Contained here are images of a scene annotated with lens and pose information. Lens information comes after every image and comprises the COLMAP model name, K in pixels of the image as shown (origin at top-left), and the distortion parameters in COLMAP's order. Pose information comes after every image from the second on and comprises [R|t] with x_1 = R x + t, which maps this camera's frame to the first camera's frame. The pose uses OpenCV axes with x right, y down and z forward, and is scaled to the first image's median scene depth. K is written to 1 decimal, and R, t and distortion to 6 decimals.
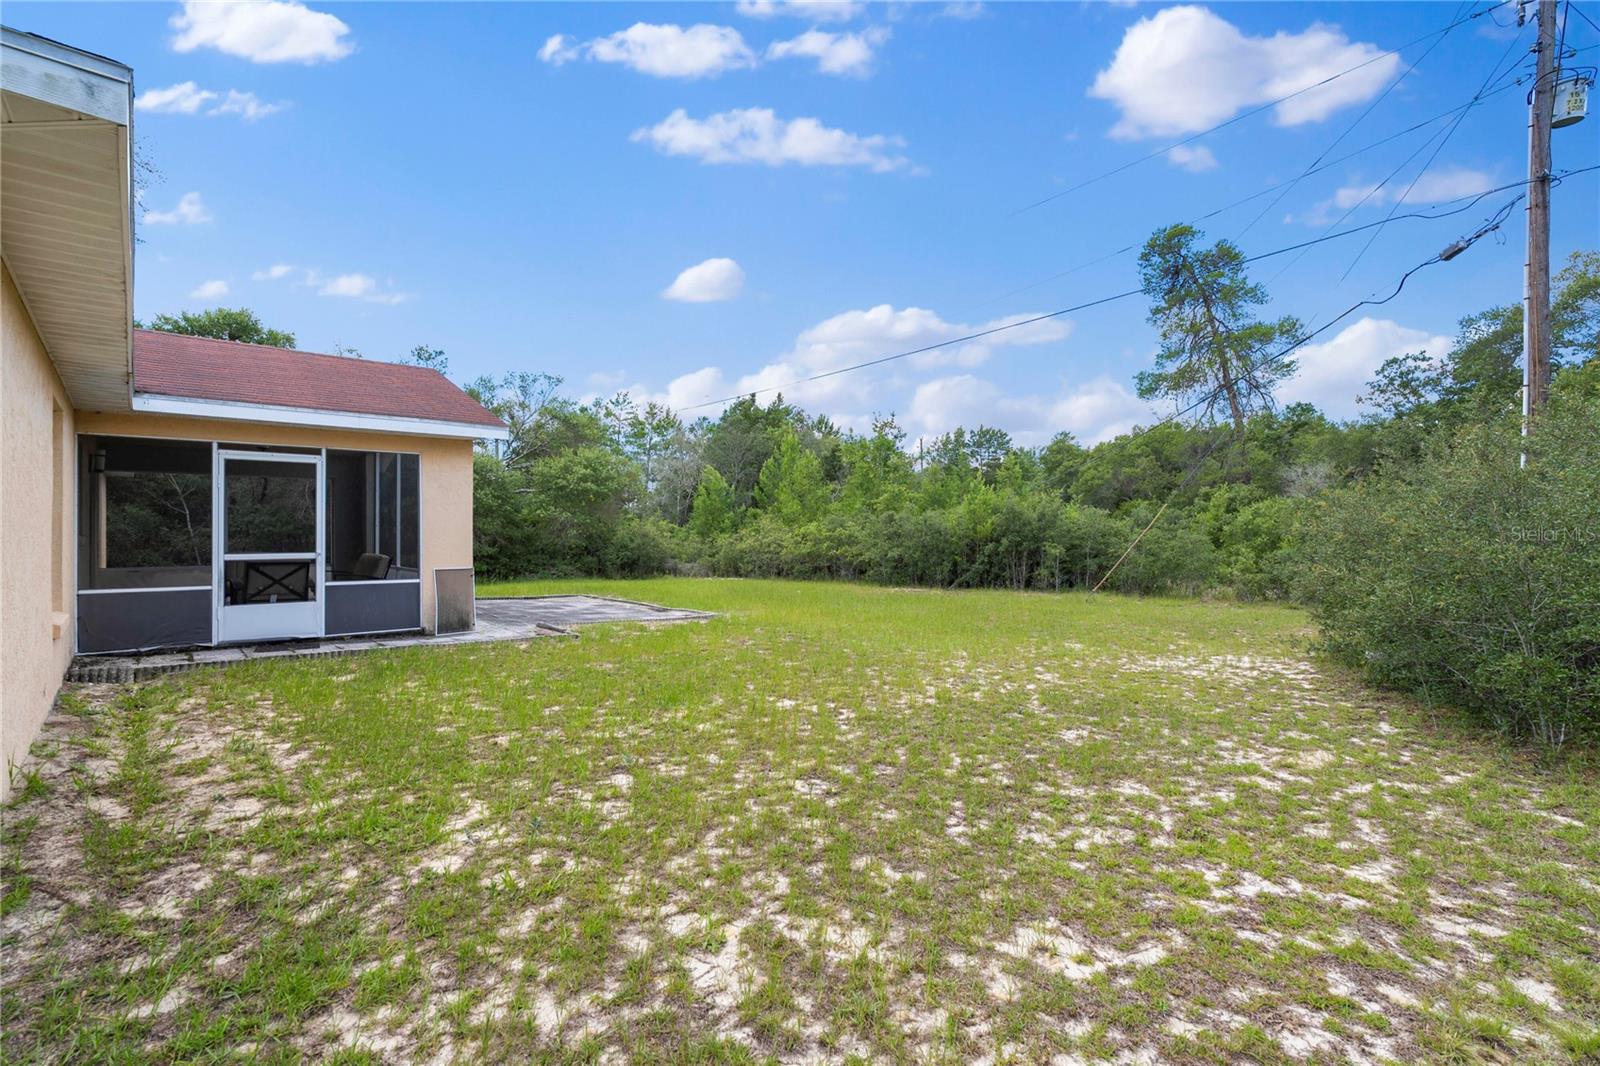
lens RADIAL K [[705.4, 0, 800.0], [0, 705.4, 533.0], [0, 0, 1]] dist [-0.003497, 0.000343]
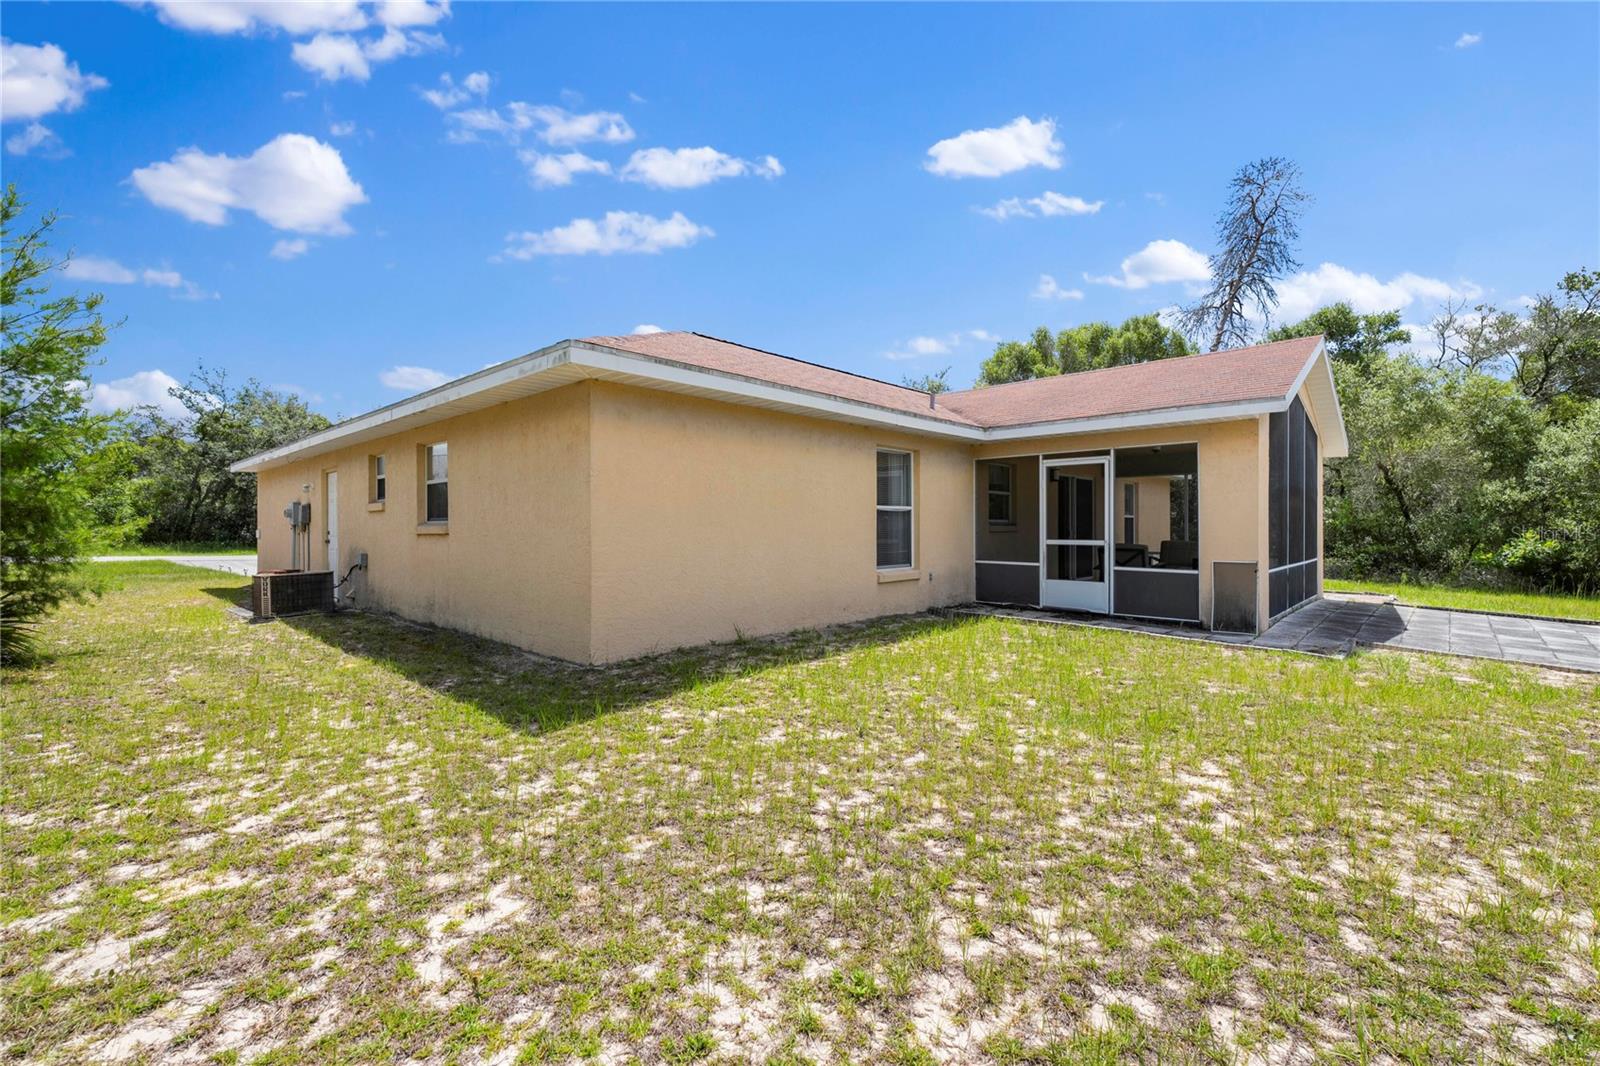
lens RADIAL K [[705.4, 0, 800.0], [0, 705.4, 533.0], [0, 0, 1]] dist [-0.003497, 0.000343]
pose [[0.065526, 0.008653, -0.997813, 1.002329], [0.000182, 0.999962, 0.008683, 0.013237], [0.997851, -0.000750, 0.065522, 0.988707]]
